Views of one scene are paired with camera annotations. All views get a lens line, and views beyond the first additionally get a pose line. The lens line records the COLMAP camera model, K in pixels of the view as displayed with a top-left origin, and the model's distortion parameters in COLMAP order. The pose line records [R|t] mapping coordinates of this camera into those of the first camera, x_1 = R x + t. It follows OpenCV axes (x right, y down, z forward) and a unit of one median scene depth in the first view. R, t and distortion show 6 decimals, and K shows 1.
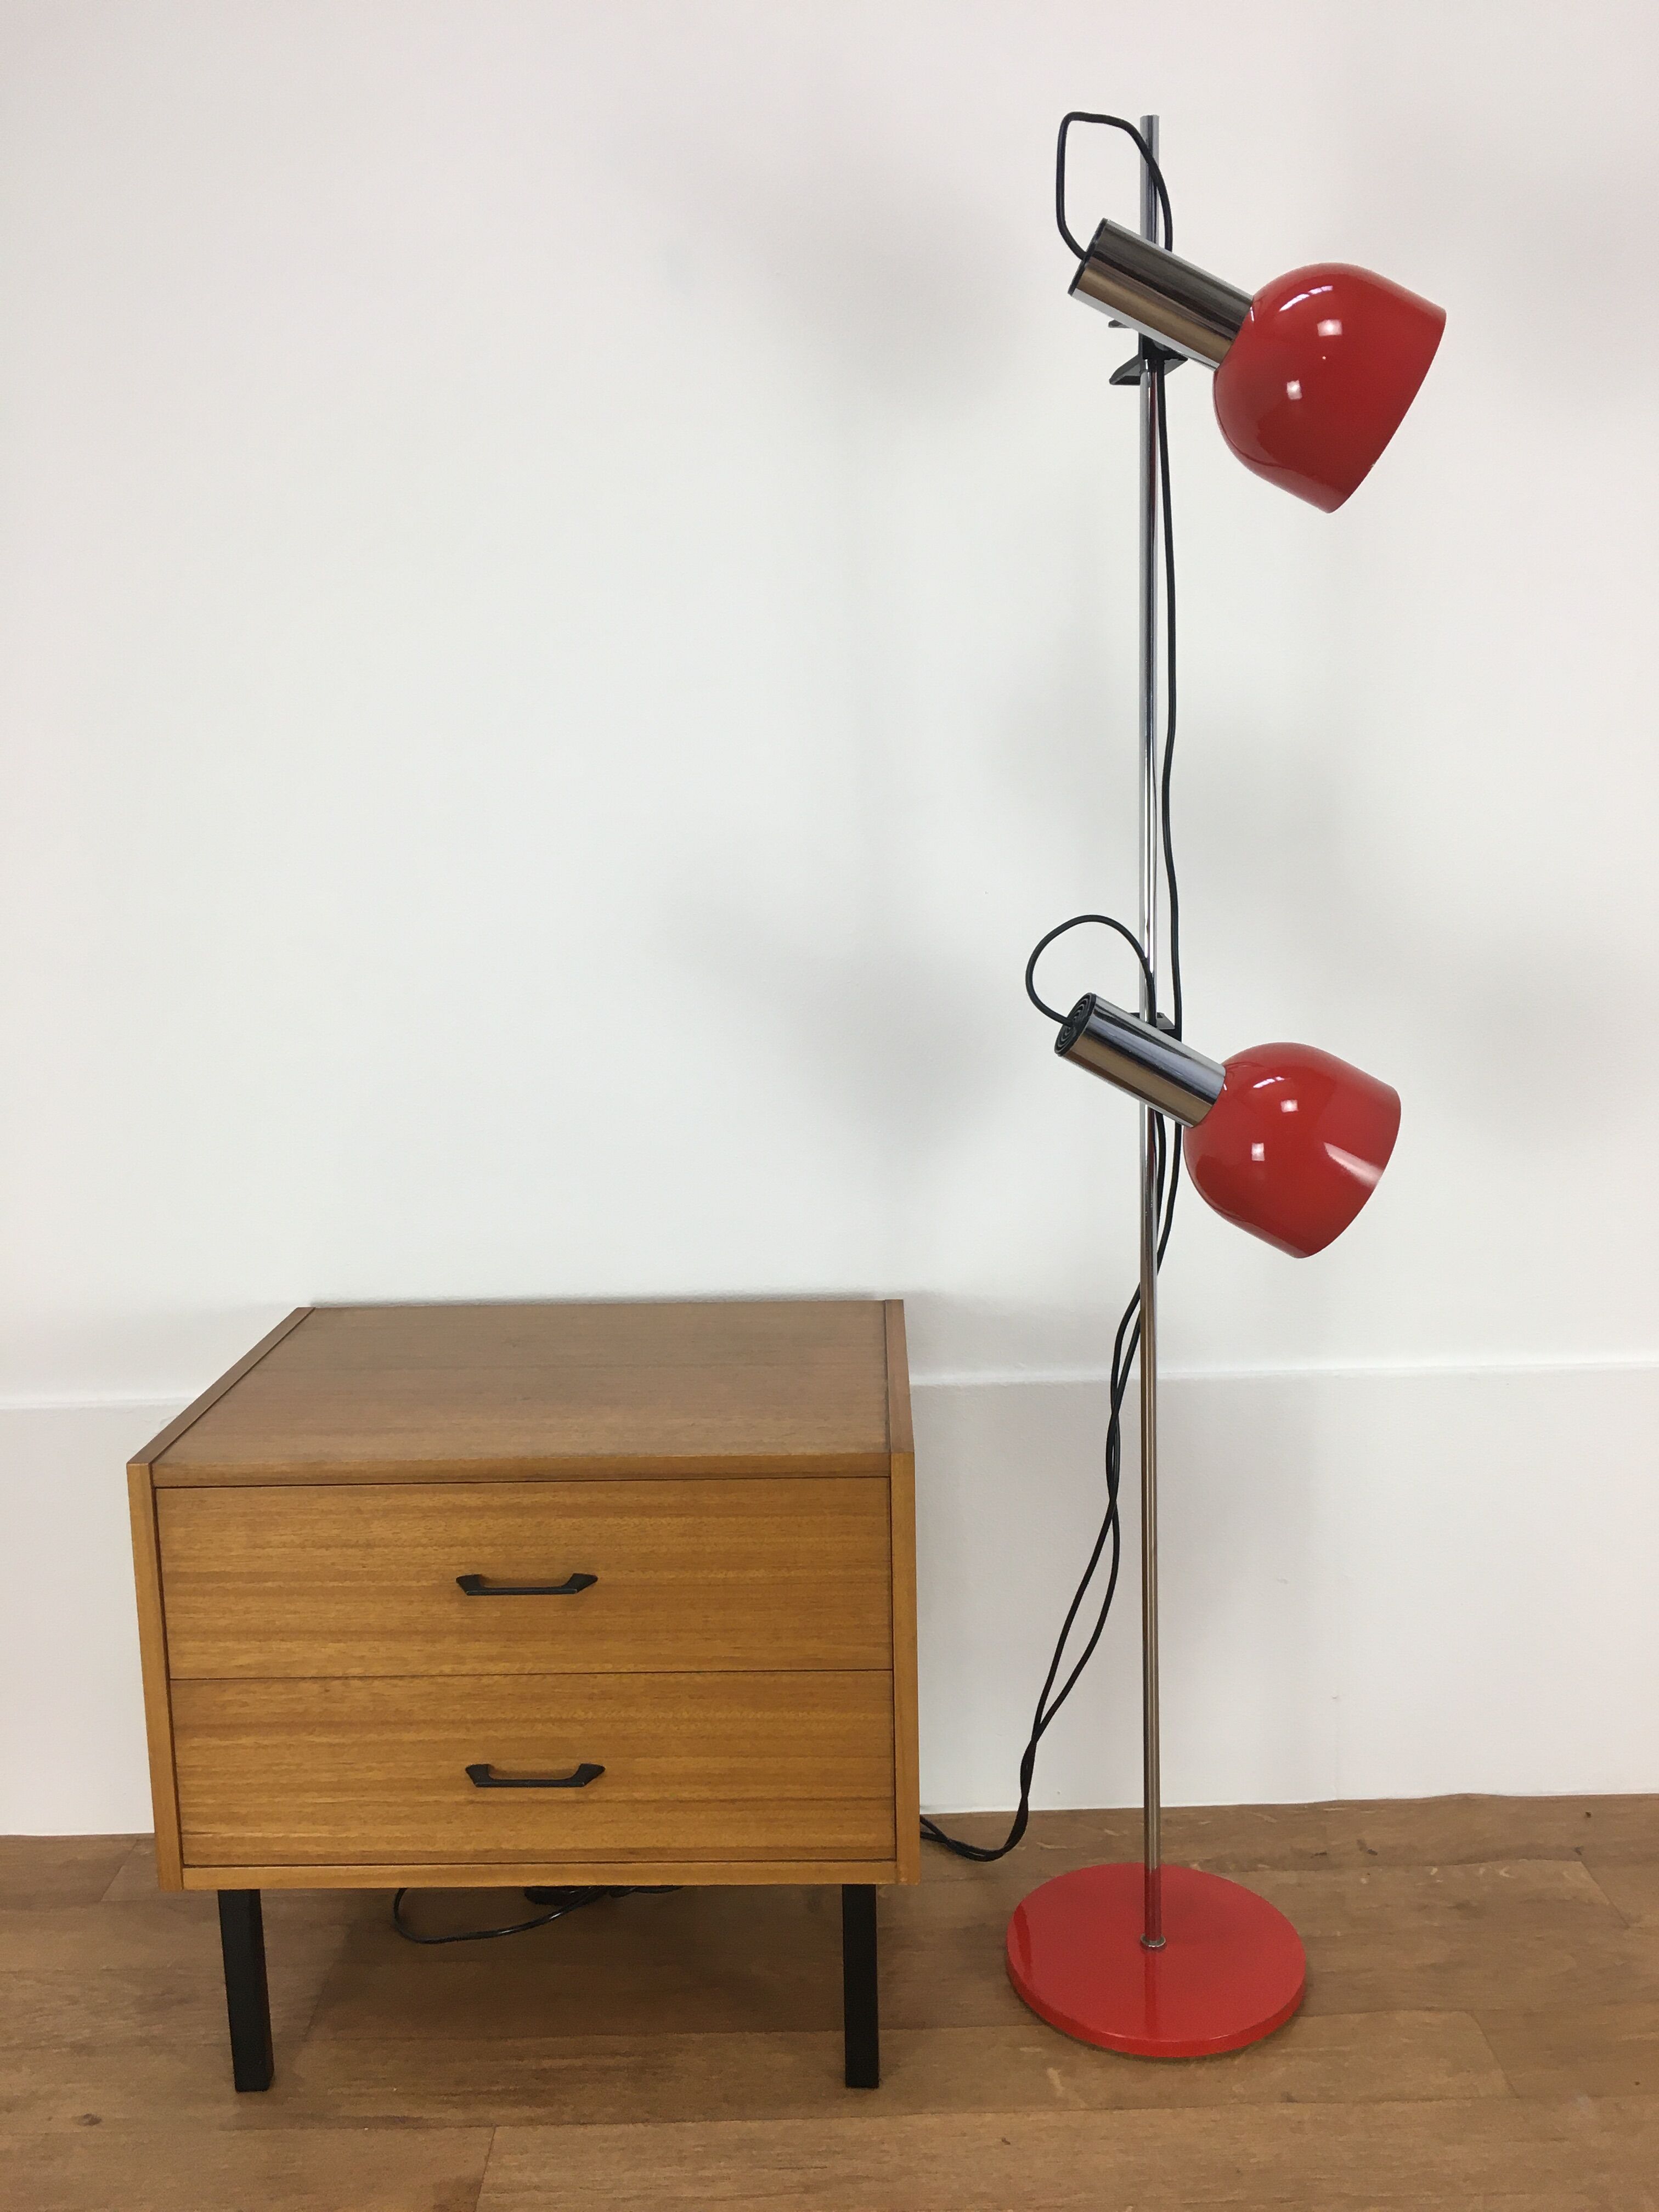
lens RADIAL K [[1951.3, 0, 826.3], [0, 1951.3, 1103.4], [0, 0, 1]] dist [0.050110, -0.126257]
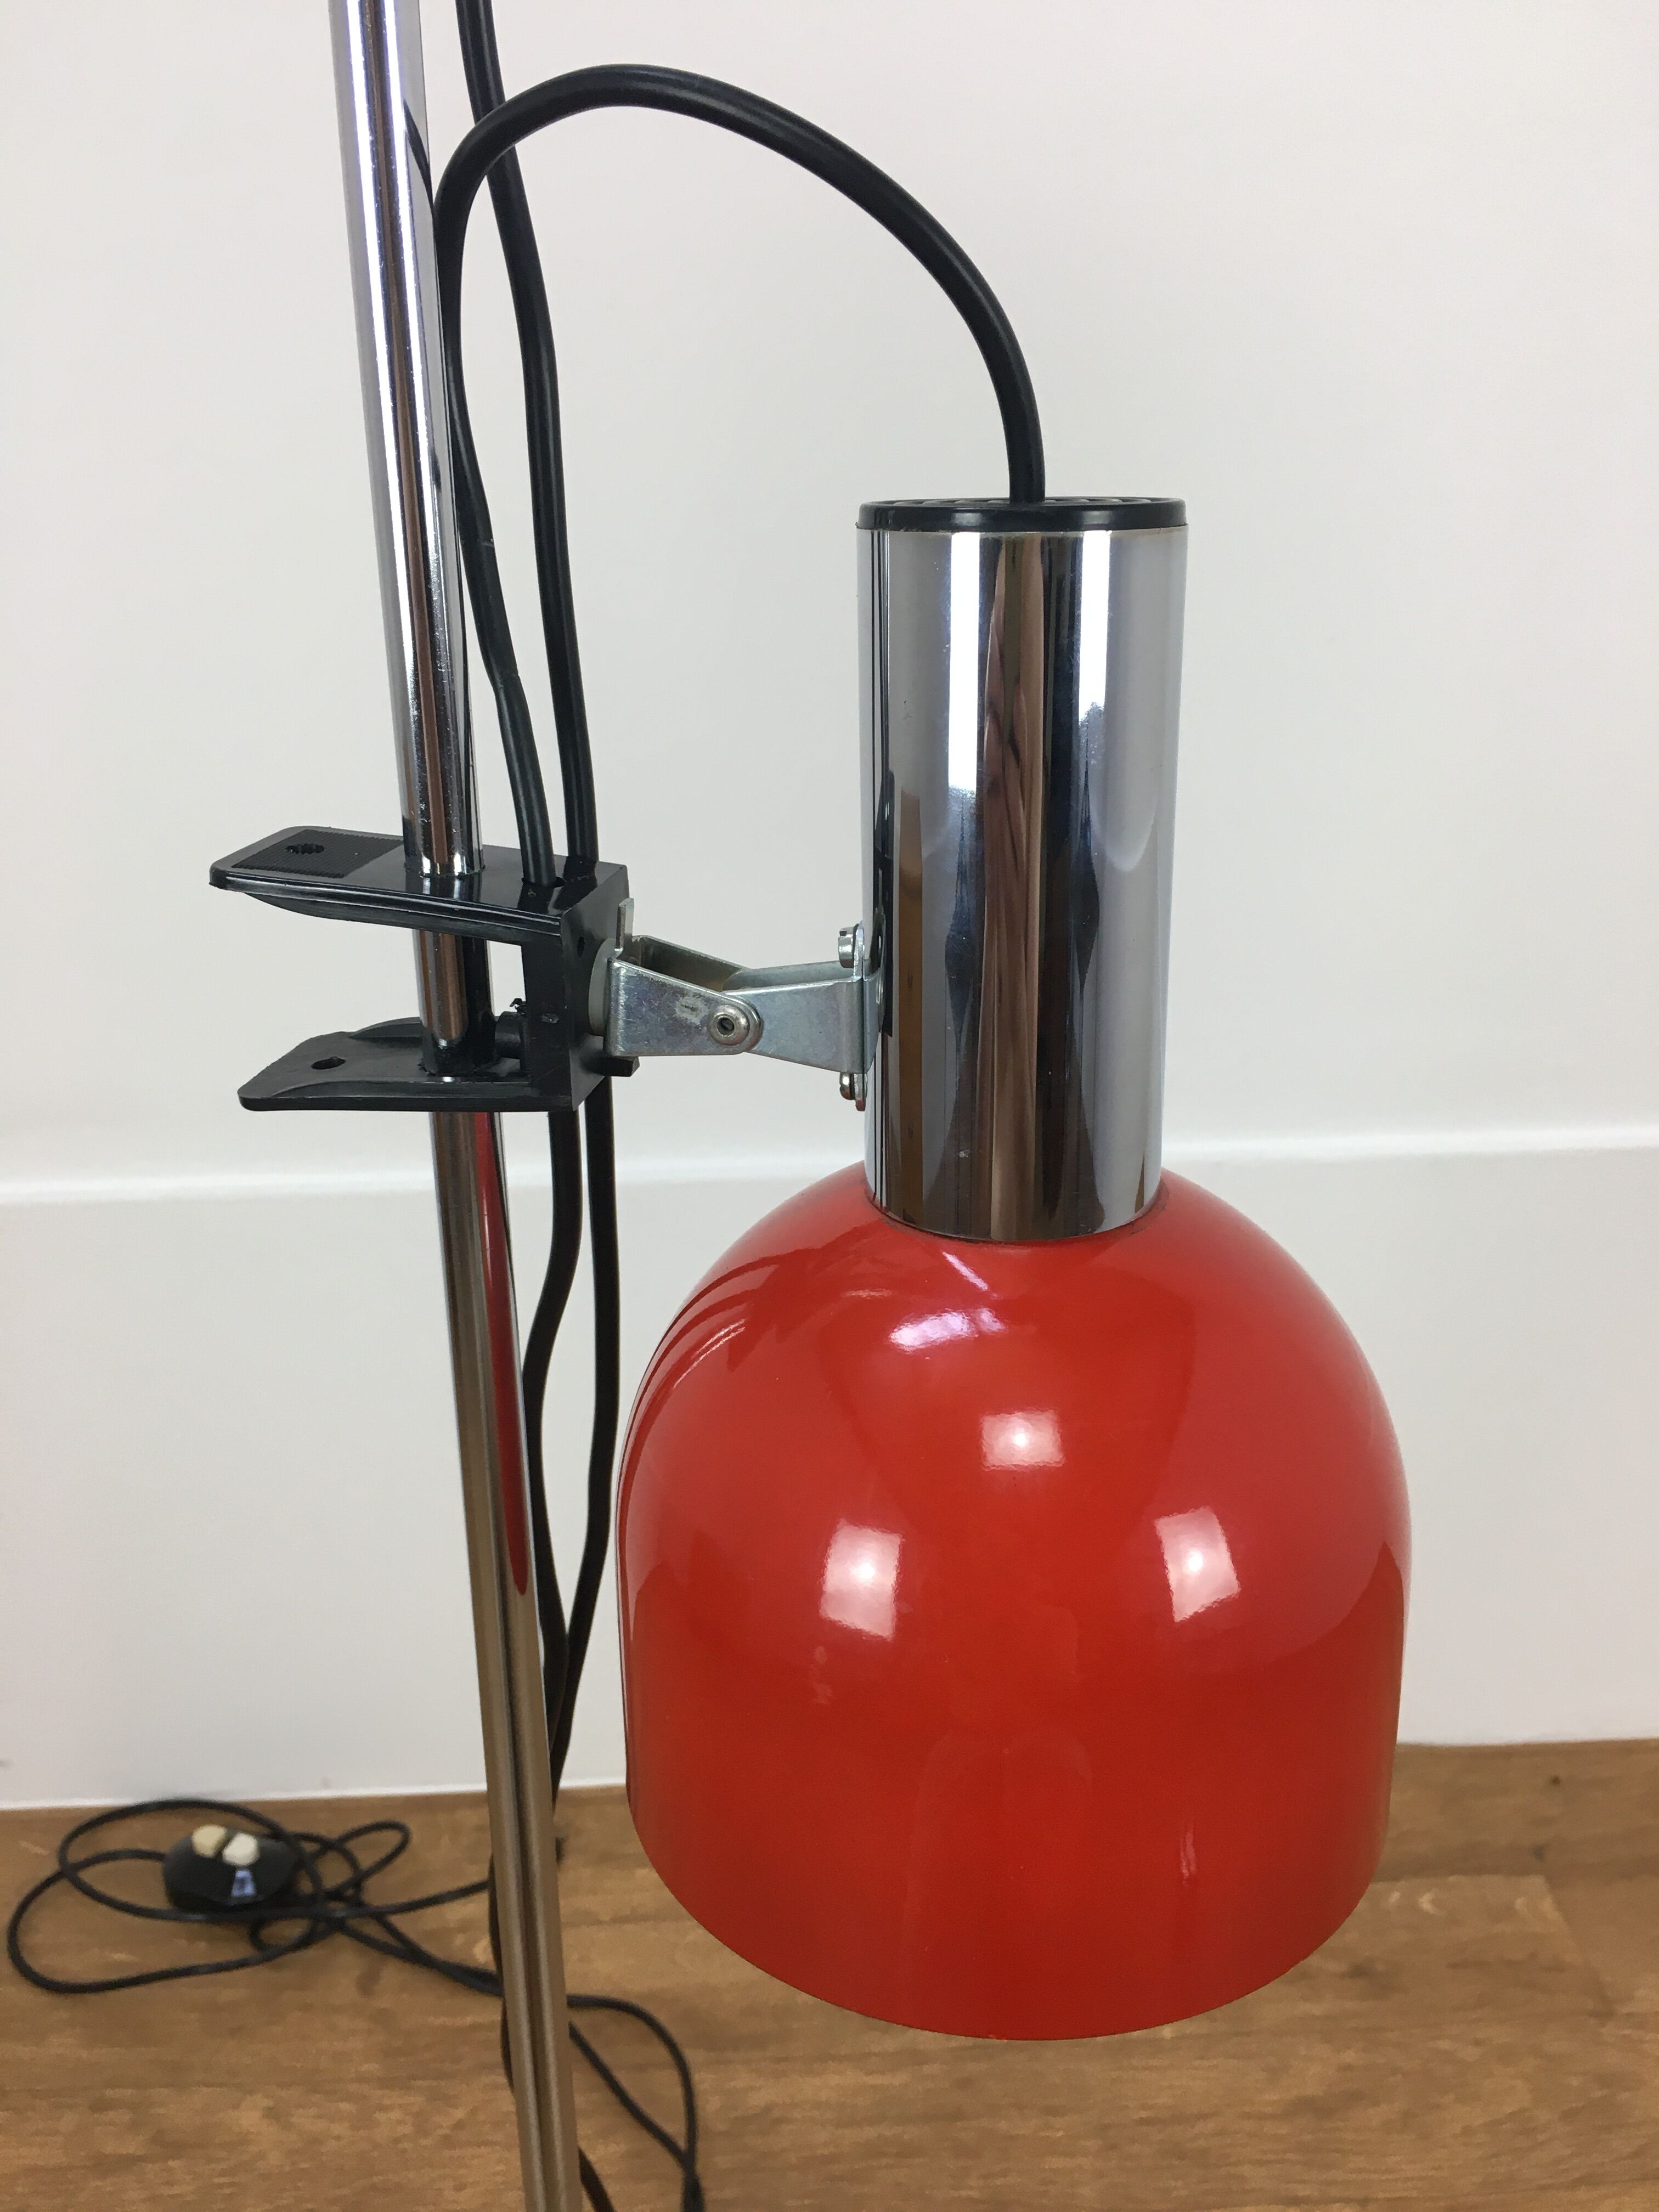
lens RADIAL K [[2035.3, 0, 838.0], [0, 2035.3, 1015.8], [0, 0, 1]] dist [-0.027550, 0.000000]
pose [[0.999352, -0.004196, 0.035761, 0.142011], [-0.002739, 0.981446, 0.191718, -0.035100], [-0.035902, -0.191692, 0.980798, 0.453290]]
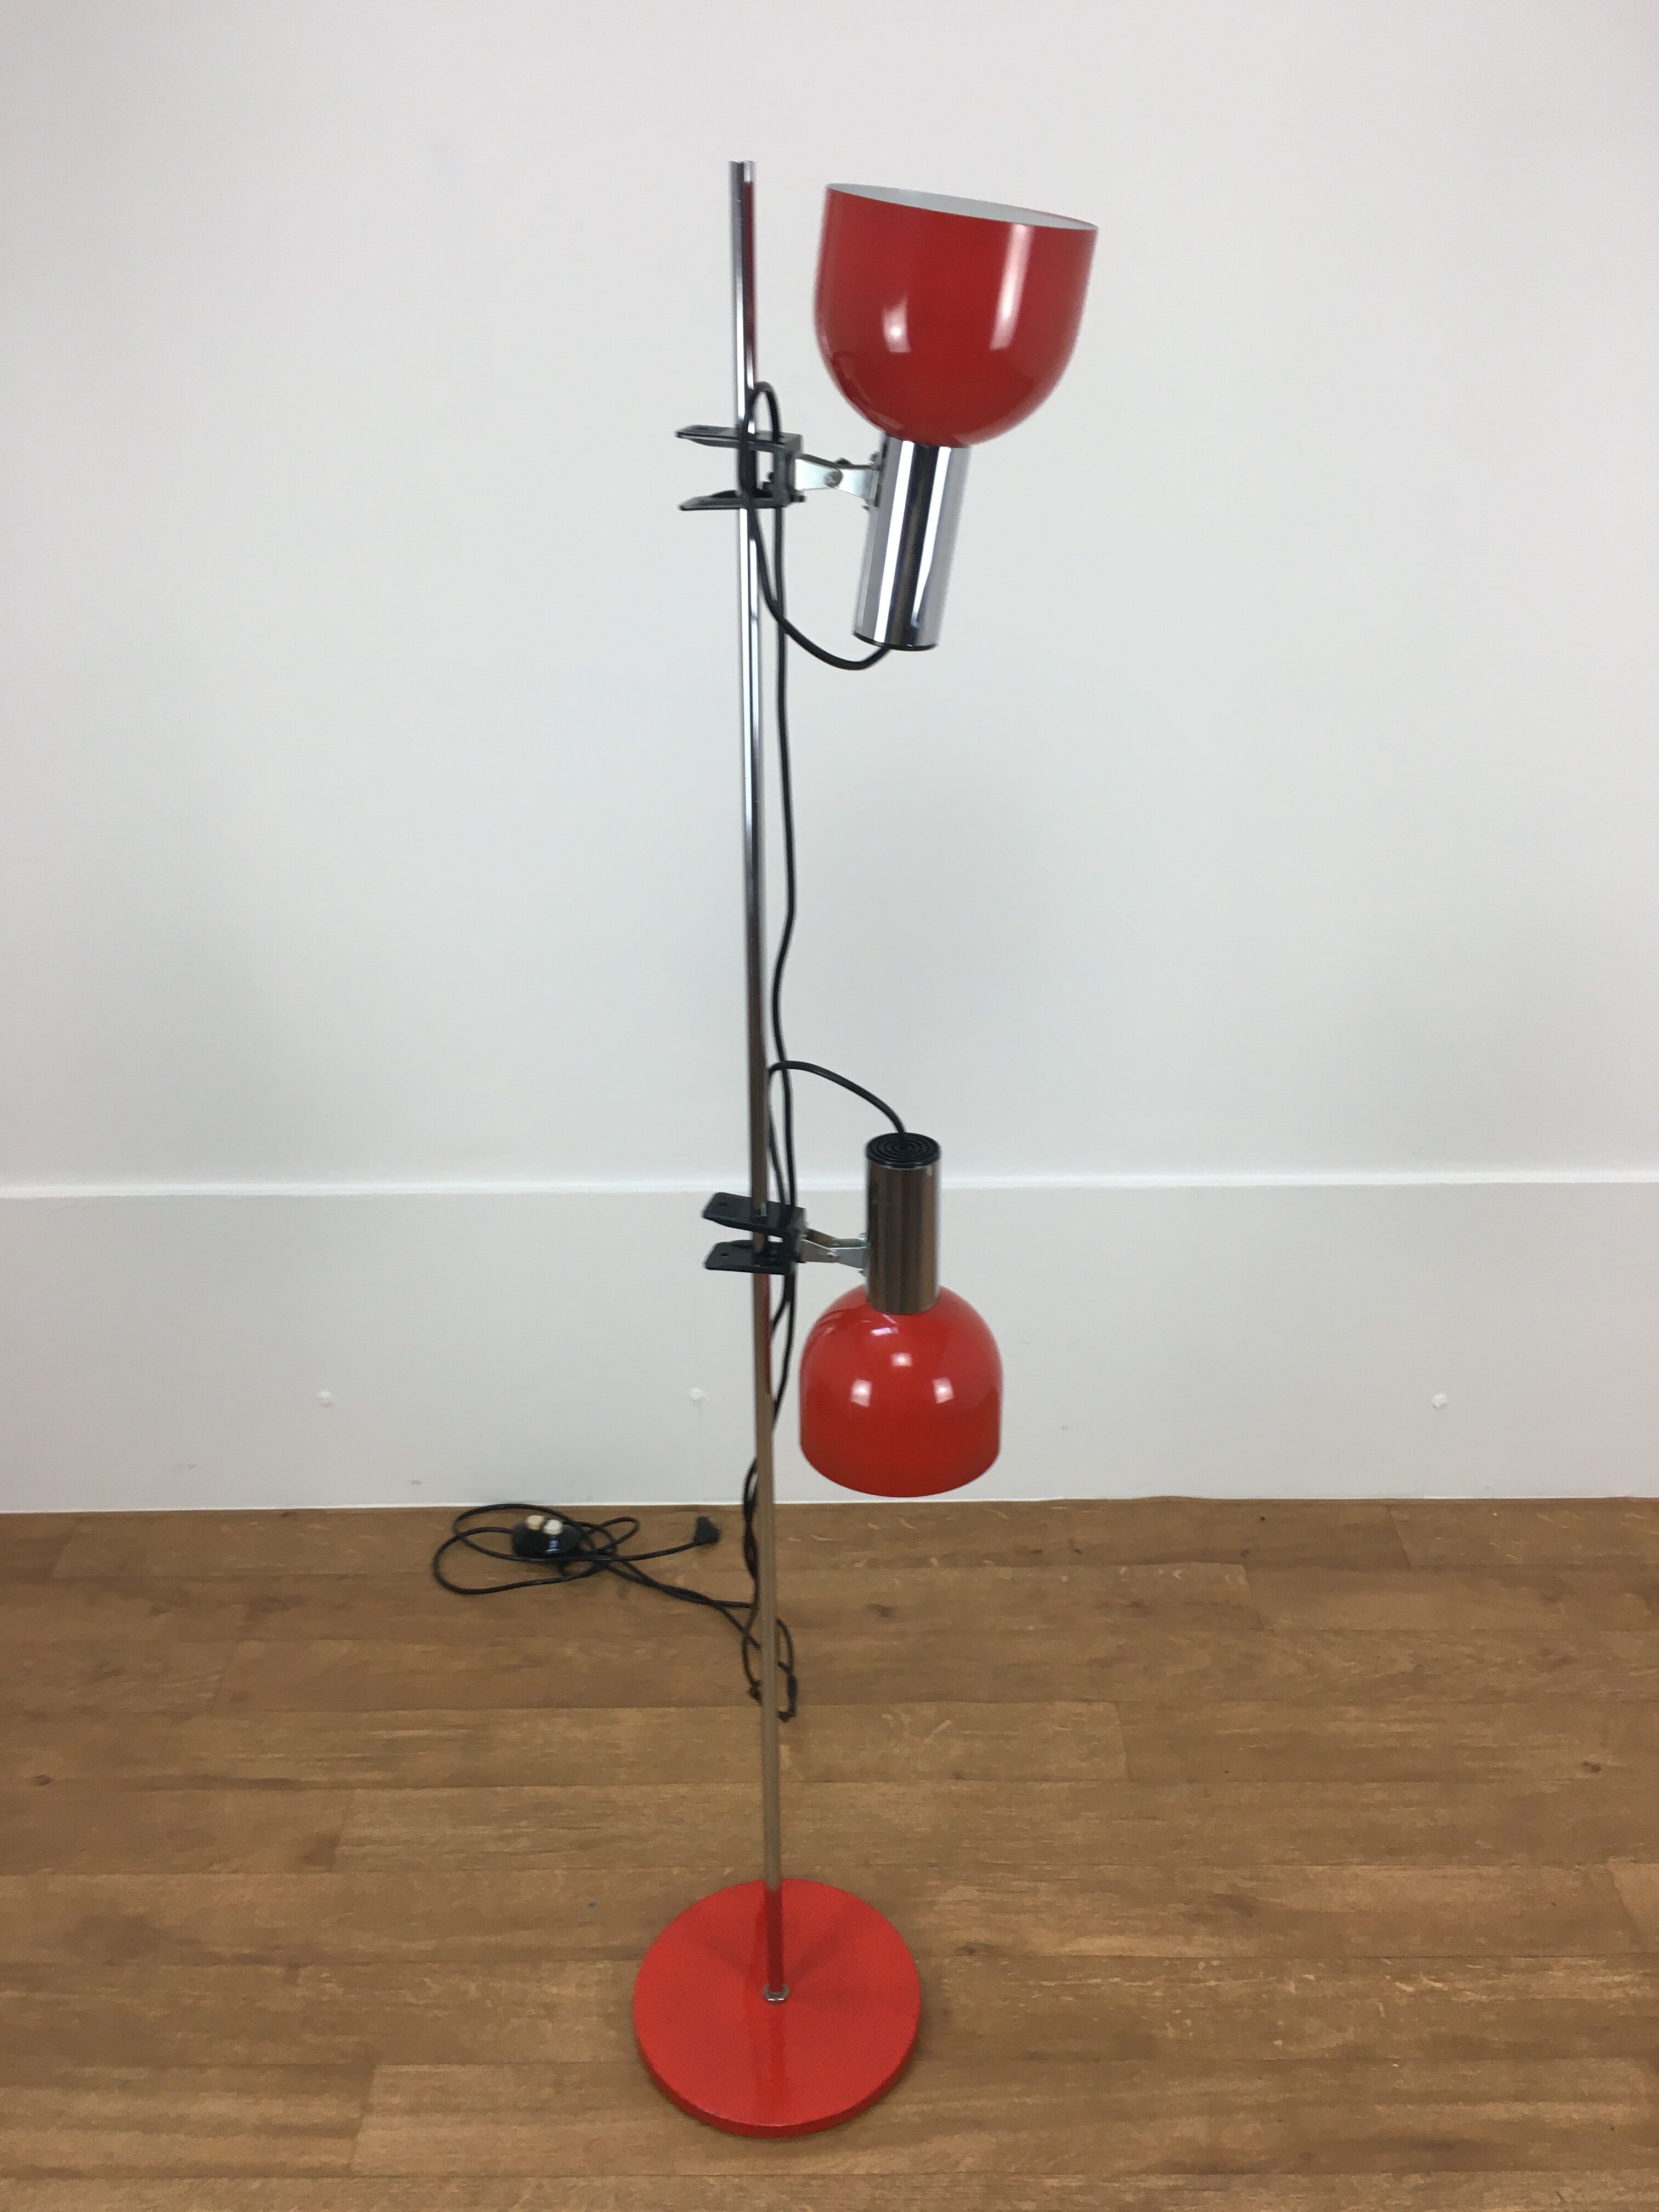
lens RADIAL K [[1951.3, 0, 857.2], [0, 1951.3, 1151.1], [0, 0, 1]] dist [0.050110, -0.126257]
pose [[0.999751, 0.017984, 0.013220, 0.137229], [-0.021337, 0.943897, 0.329551, -0.307445], [-0.006552, -0.329751, 0.944045, -0.100513]]
